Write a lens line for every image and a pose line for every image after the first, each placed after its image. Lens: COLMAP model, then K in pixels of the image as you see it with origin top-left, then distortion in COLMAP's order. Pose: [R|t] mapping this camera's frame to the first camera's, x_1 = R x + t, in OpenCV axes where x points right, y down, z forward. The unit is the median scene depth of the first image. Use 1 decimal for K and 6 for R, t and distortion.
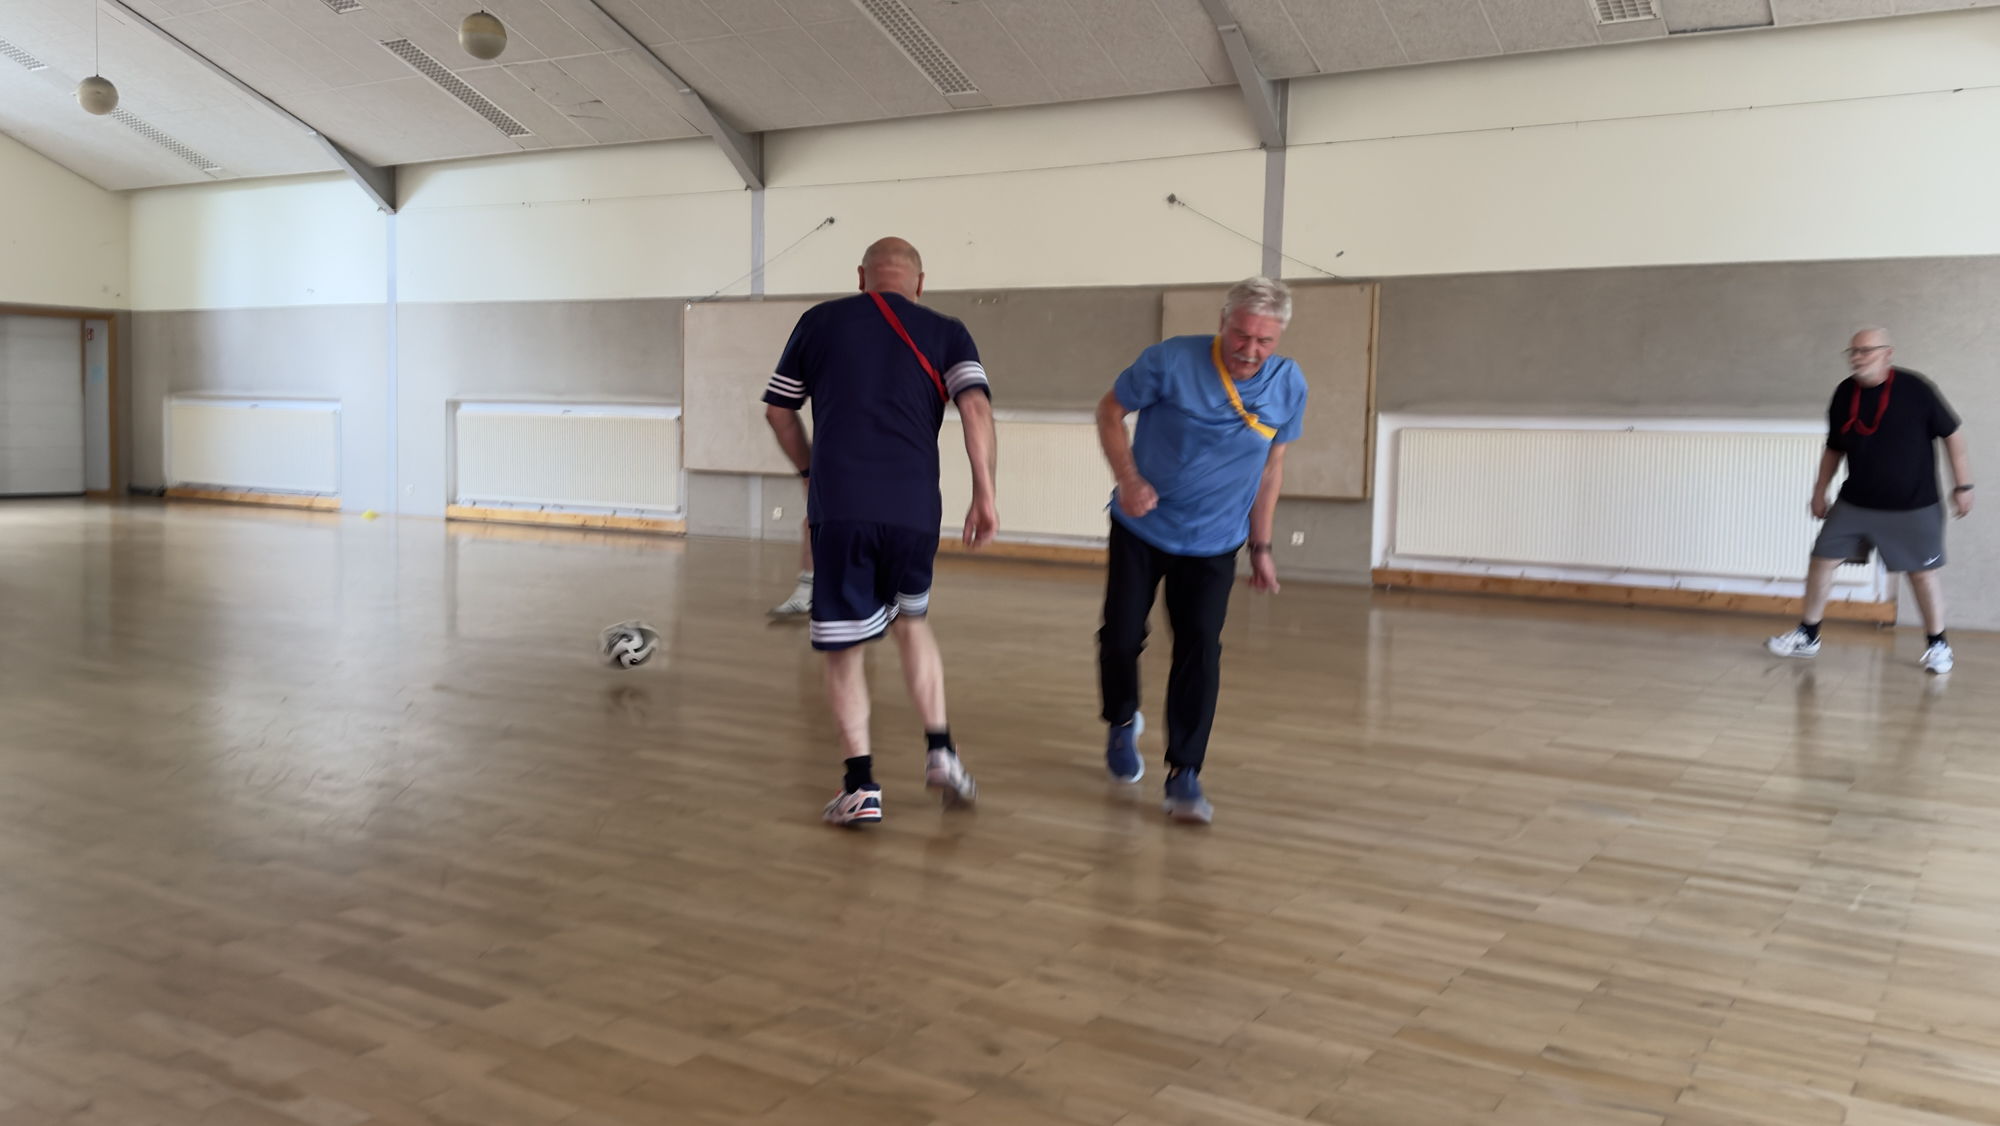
lens RADIAL K [[1621.6, 0, 1054.6], [0, 1621.6, 545.8], [0, 0, 1]] dist [0.157384, -0.280267]
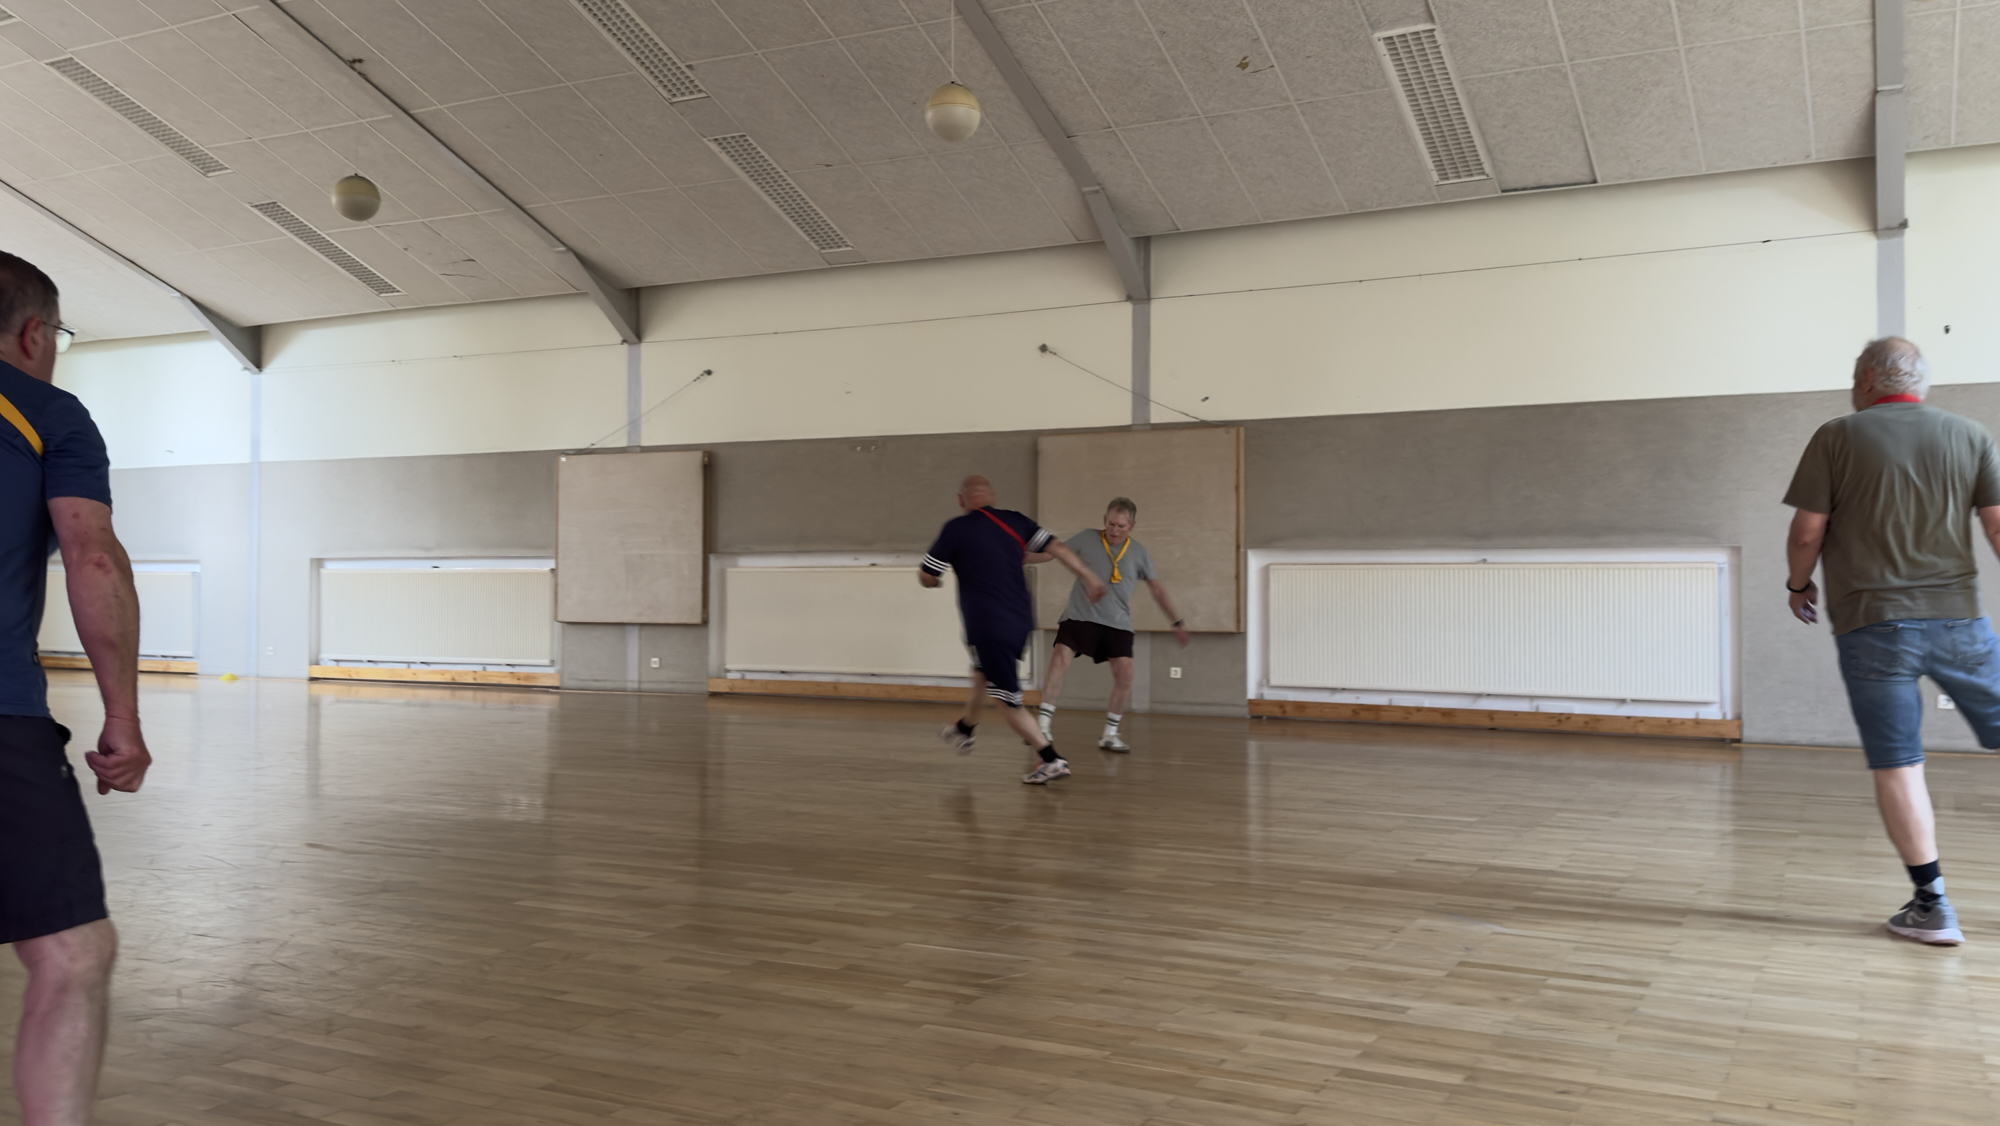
lens RADIAL K [[1621.6, 0, 1054.6], [0, 1621.6, 545.8], [0, 0, 1]] dist [0.157384, -0.280267]
pose [[0.996989, -0.021076, 0.074623, -0.000630], [0.027613, 0.995766, -0.087680, 0.003381], [-0.072460, 0.089476, 0.993350, -0.014420]]
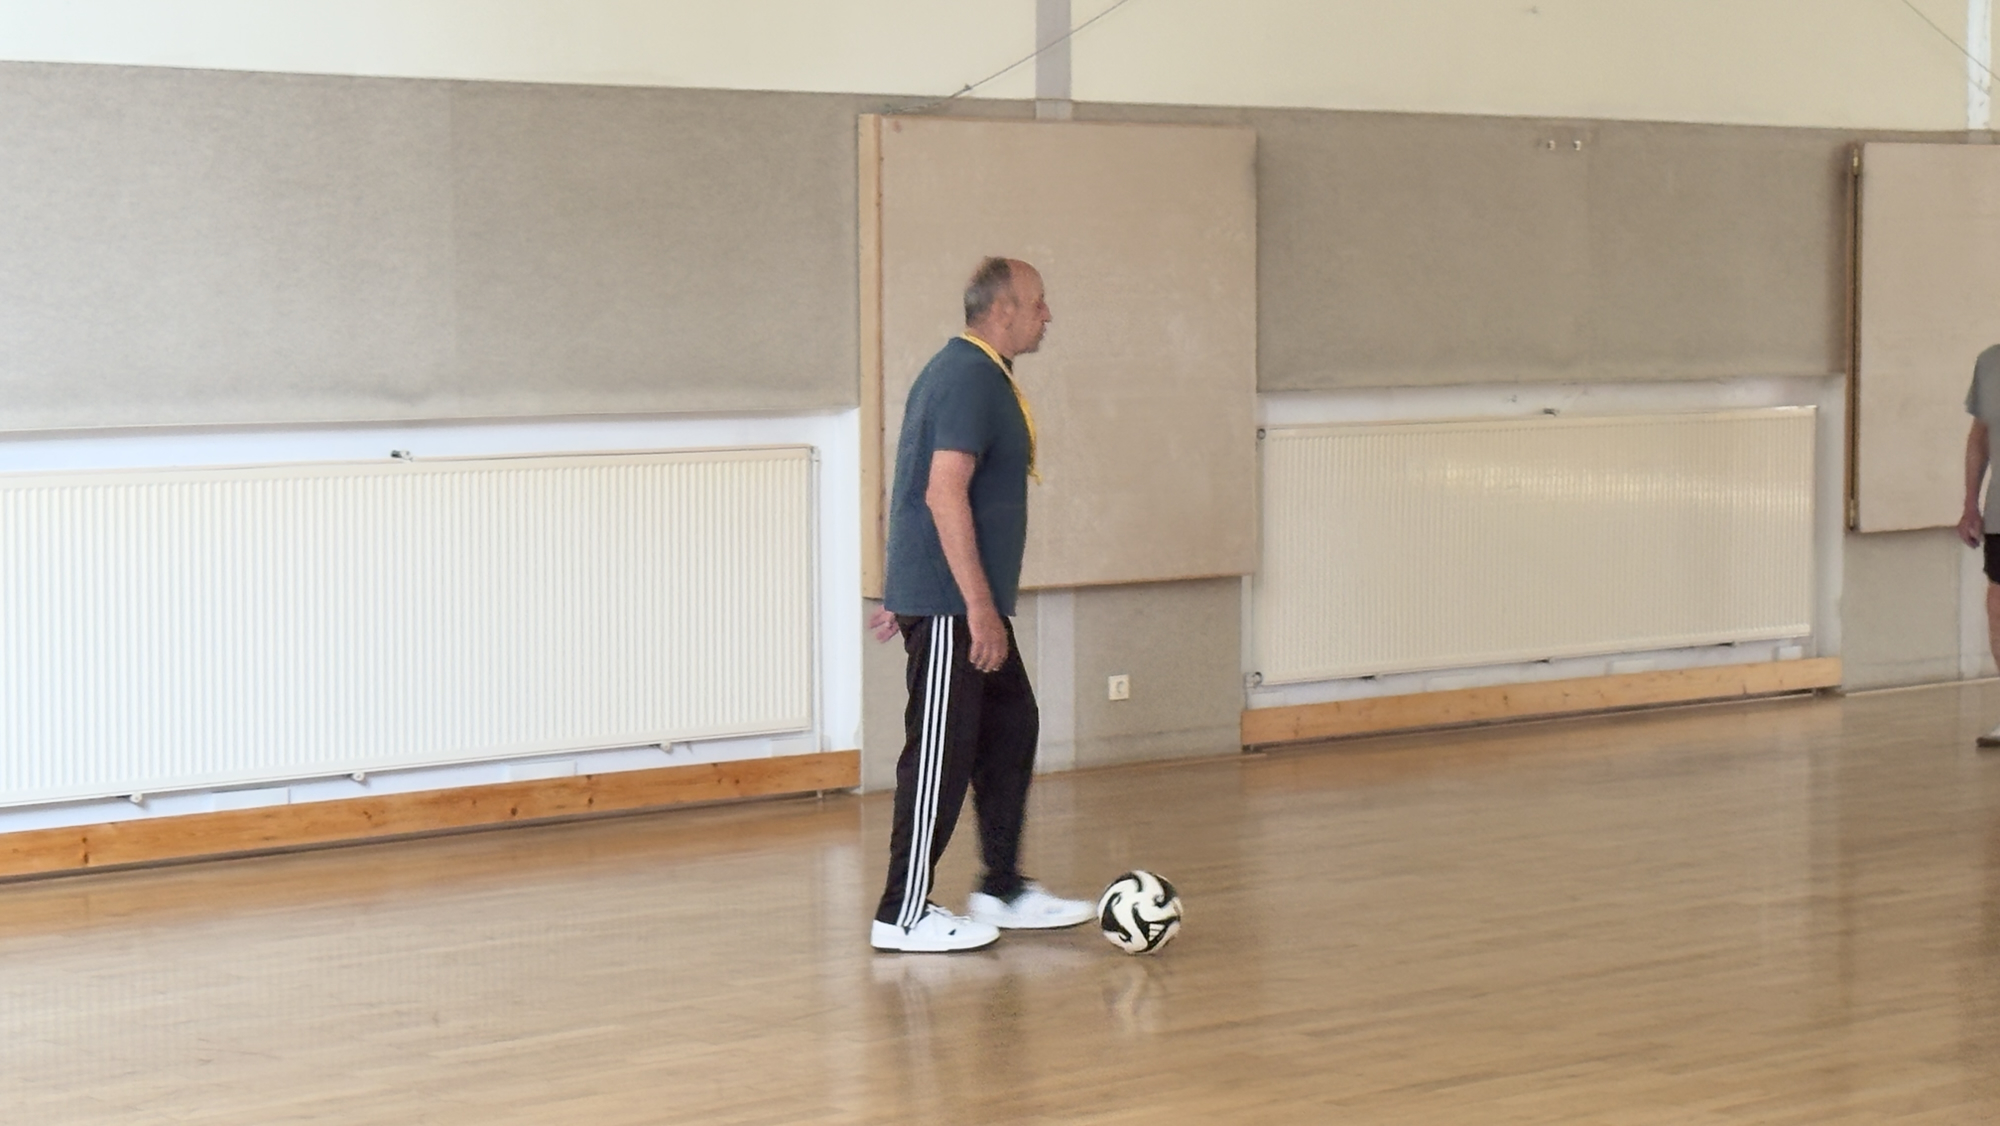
lens RADIAL K [[4074.0, 0, 994.9], [0, 4074.0, 587.3], [0, 0, 1]] dist [0.097994, 0.498910]
pose [[0.294950, -0.072751, 0.952739, -1.178296], [0.106252, 0.993411, 0.042963, -0.095326], [-0.949587, 0.088558, 0.300737, 0.831609]]
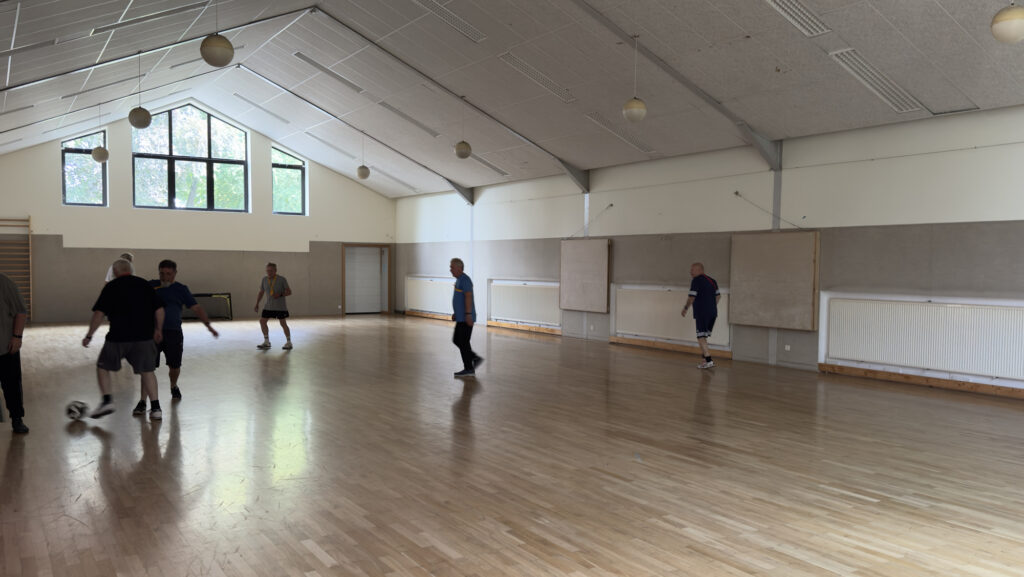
lens RADIAL K [[833.5, 0, 515.7], [0, 833.5, 305.5], [0, 0, 1]] dist [0.120836, -0.224972]
pose [[0.897269, 0.009848, -0.441373, 0.293974], [-0.023133, 0.999427, -0.024728, -0.022530], [0.440877, 0.032398, 0.896983, -0.150672]]
